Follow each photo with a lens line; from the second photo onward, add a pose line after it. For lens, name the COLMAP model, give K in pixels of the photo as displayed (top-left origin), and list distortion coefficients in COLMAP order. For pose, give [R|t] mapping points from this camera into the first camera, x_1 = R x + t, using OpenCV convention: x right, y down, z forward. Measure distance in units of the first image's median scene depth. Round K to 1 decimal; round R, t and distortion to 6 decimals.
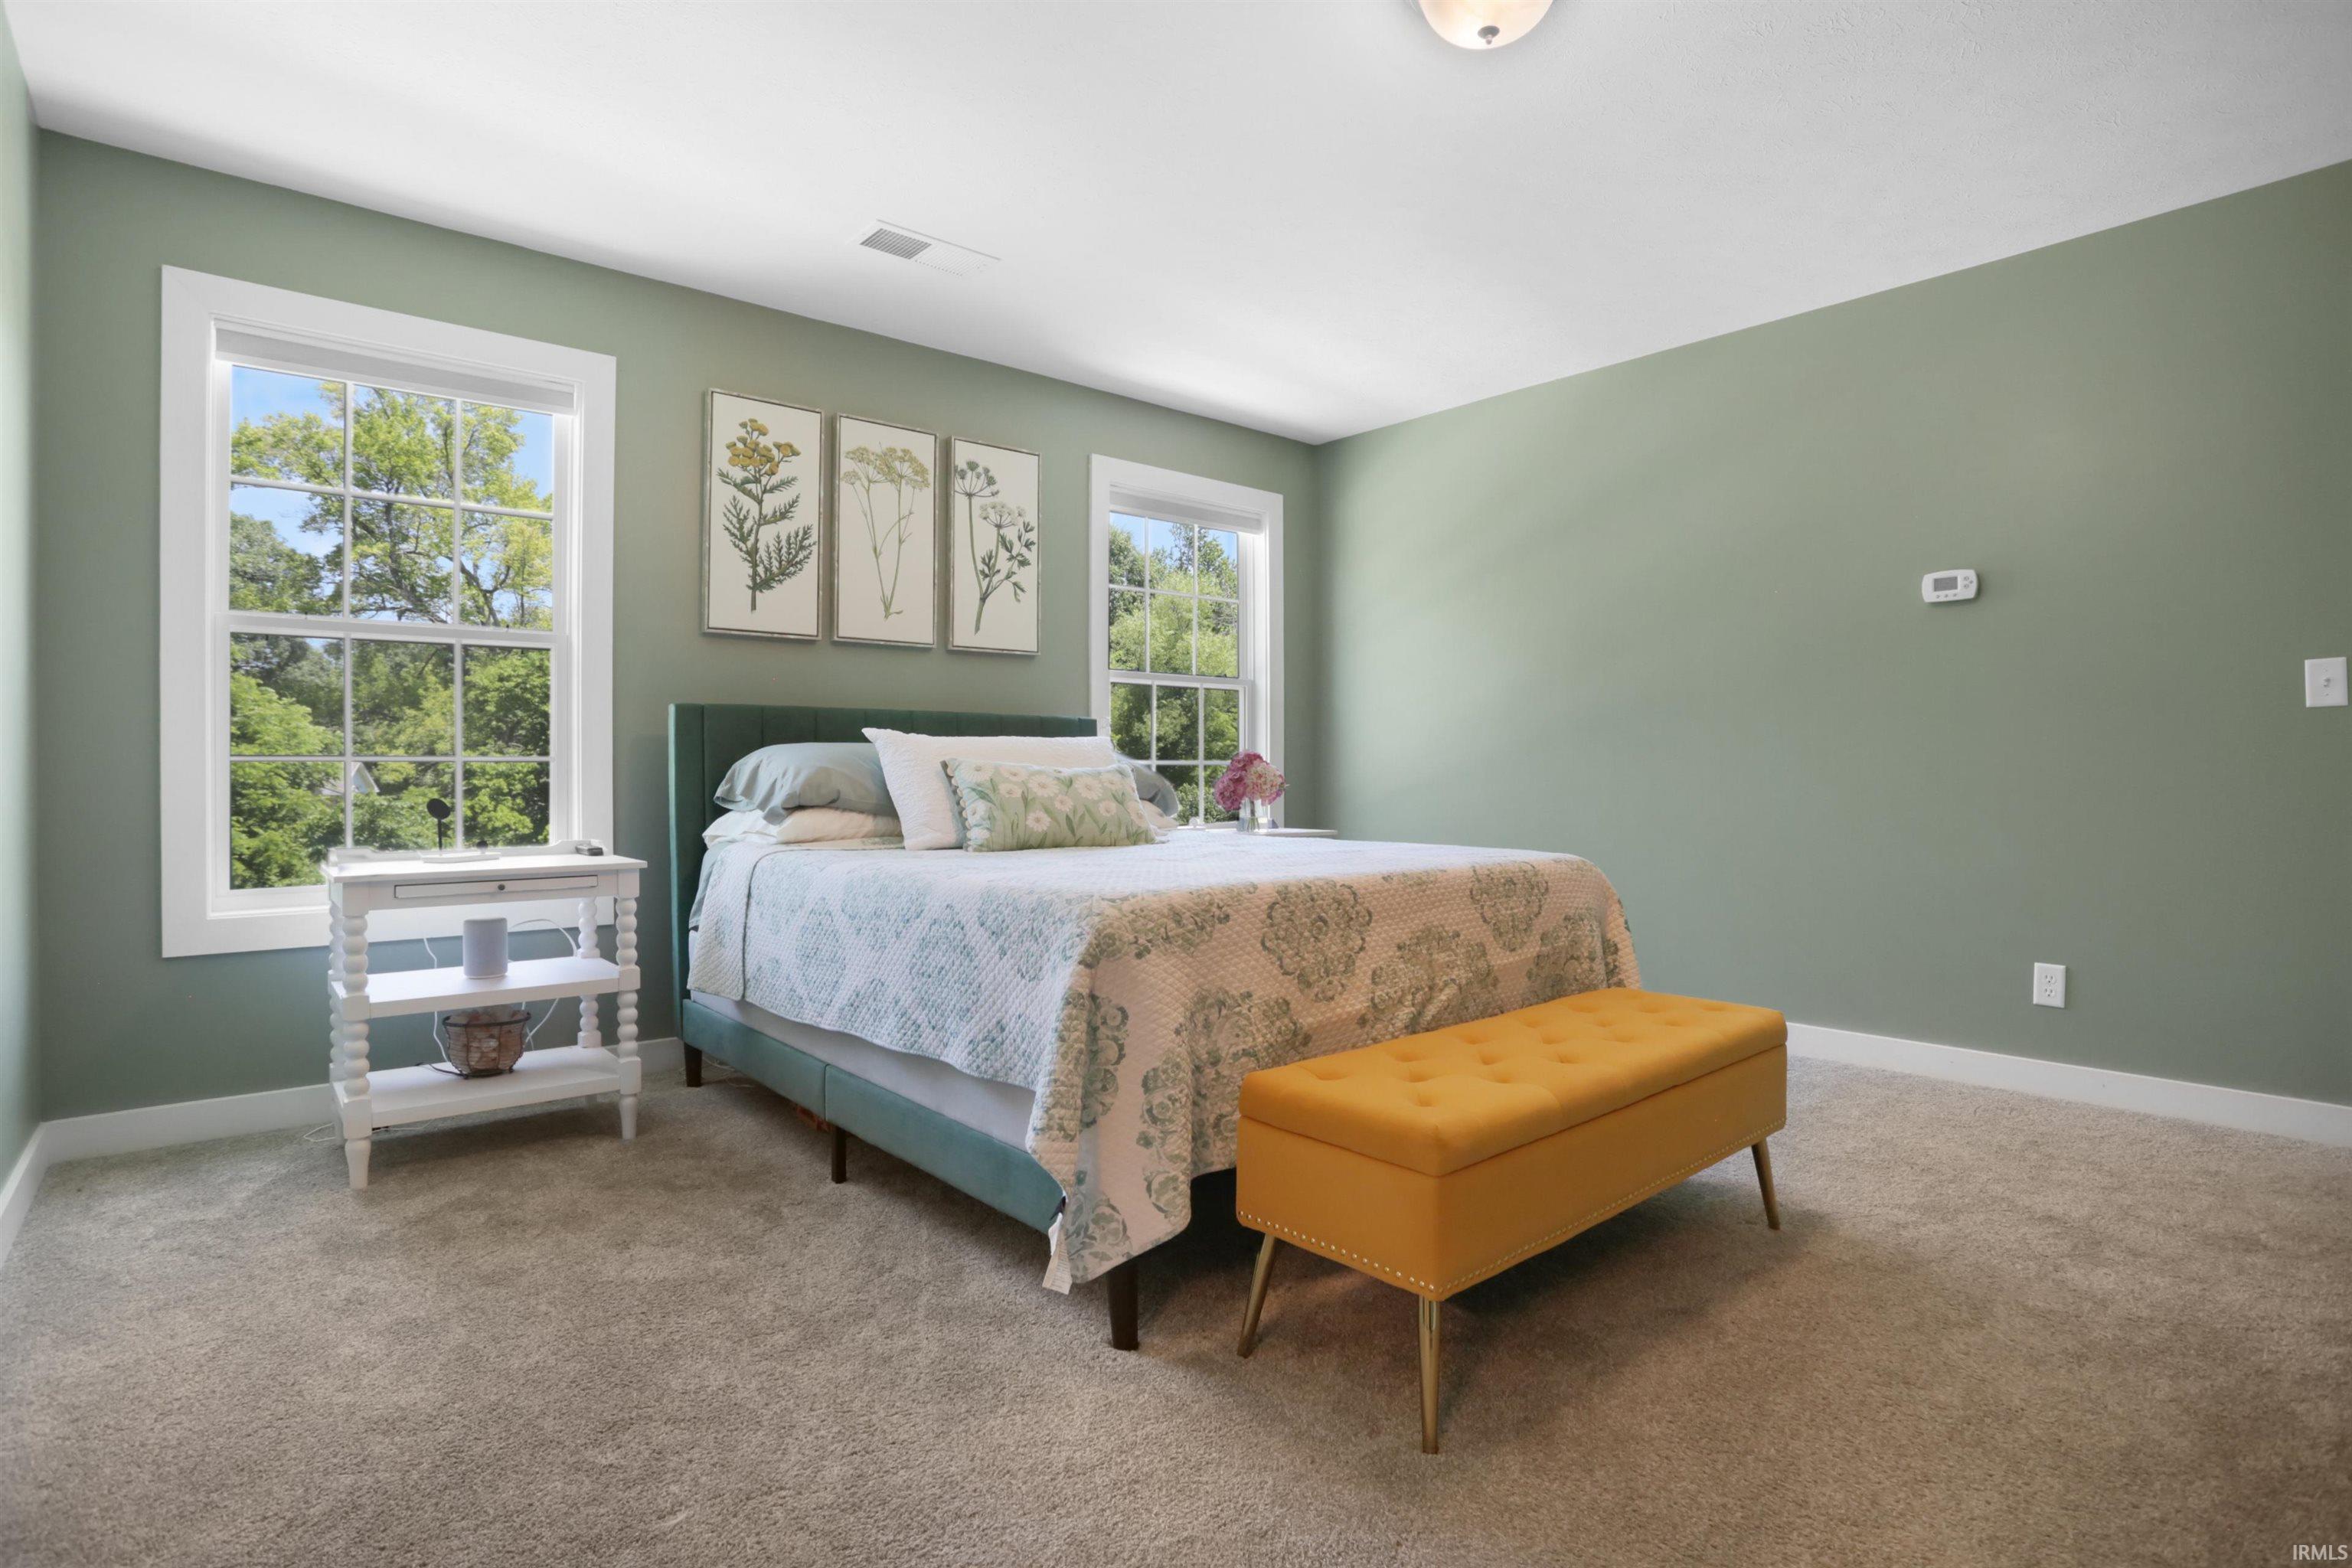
lens RADIAL K [[1191.4, 0, 1170.1], [0, 1191.4, 785.9], [0, 0, 1]] dist [-0.098436, 0.042417]
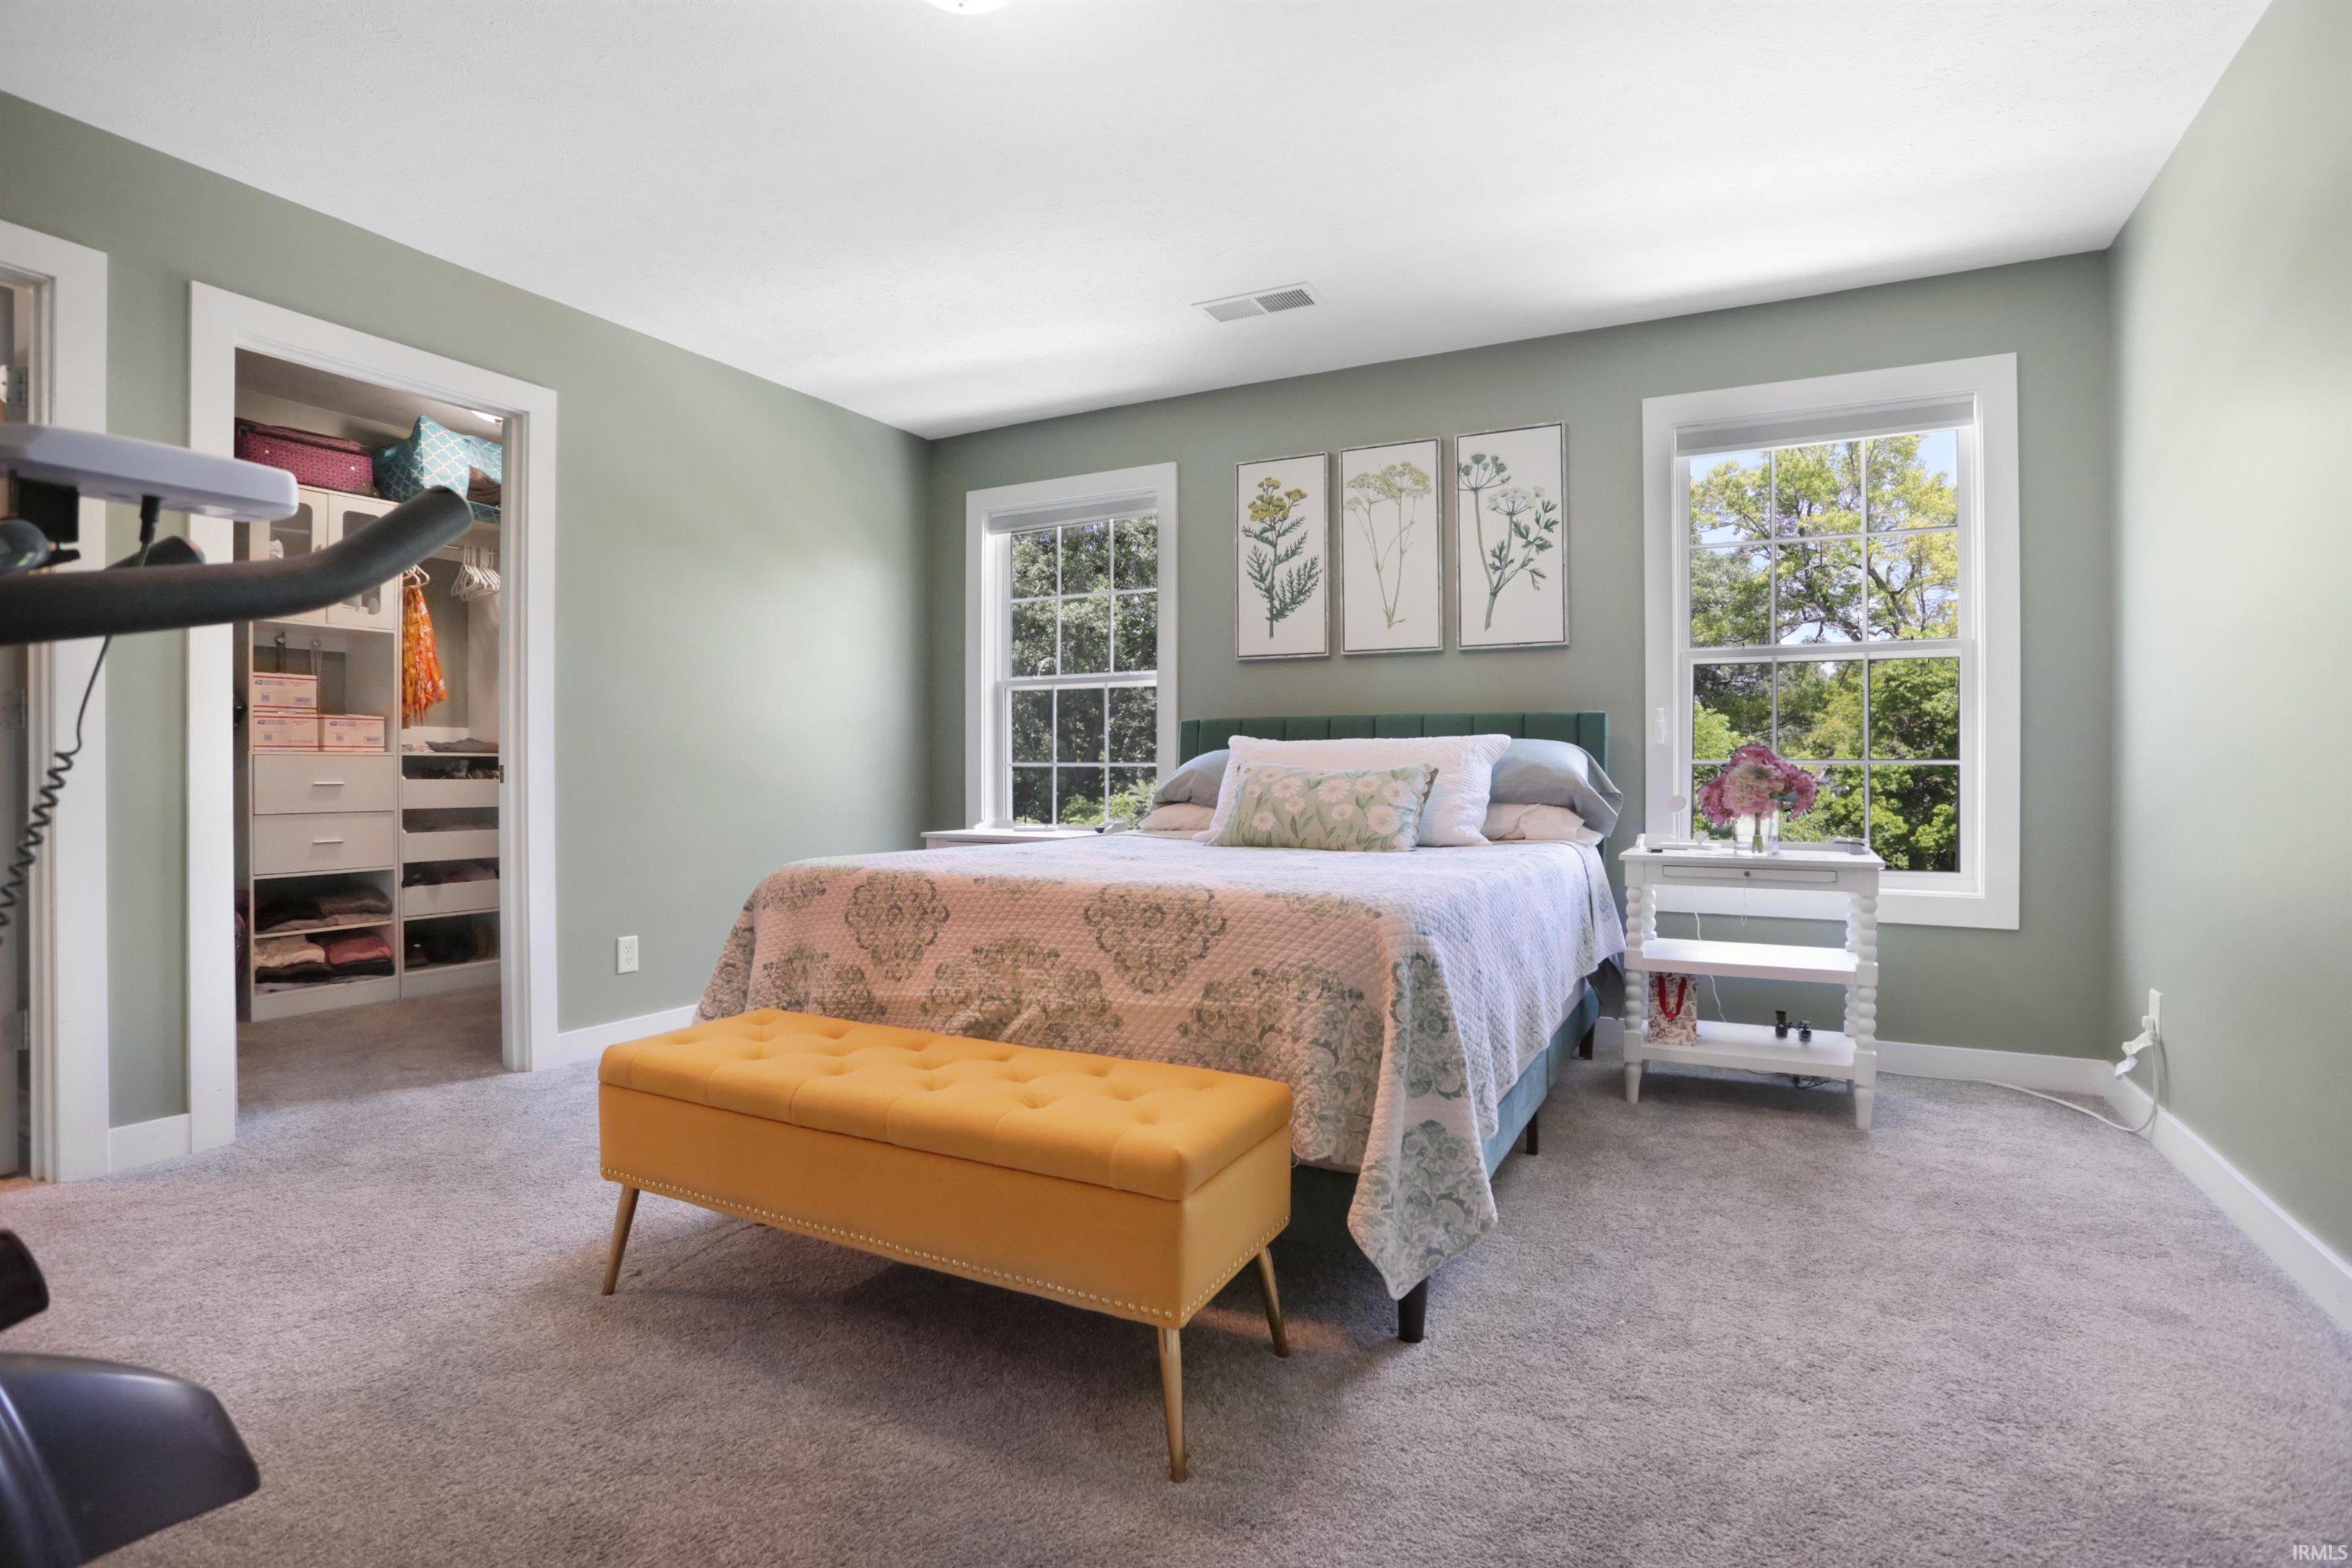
lens RADIAL K [[1152.5, 0, 1176.0], [0, 1152.5, 784.0], [0, 0, 1]] dist [-0.097188, 0.039411]
pose [[0.367830, 0.009894, -0.929840, 0.677972], [-0.010656, 0.999923, 0.006424, -0.007201], [0.929832, 0.007546, 0.367907, 0.469568]]
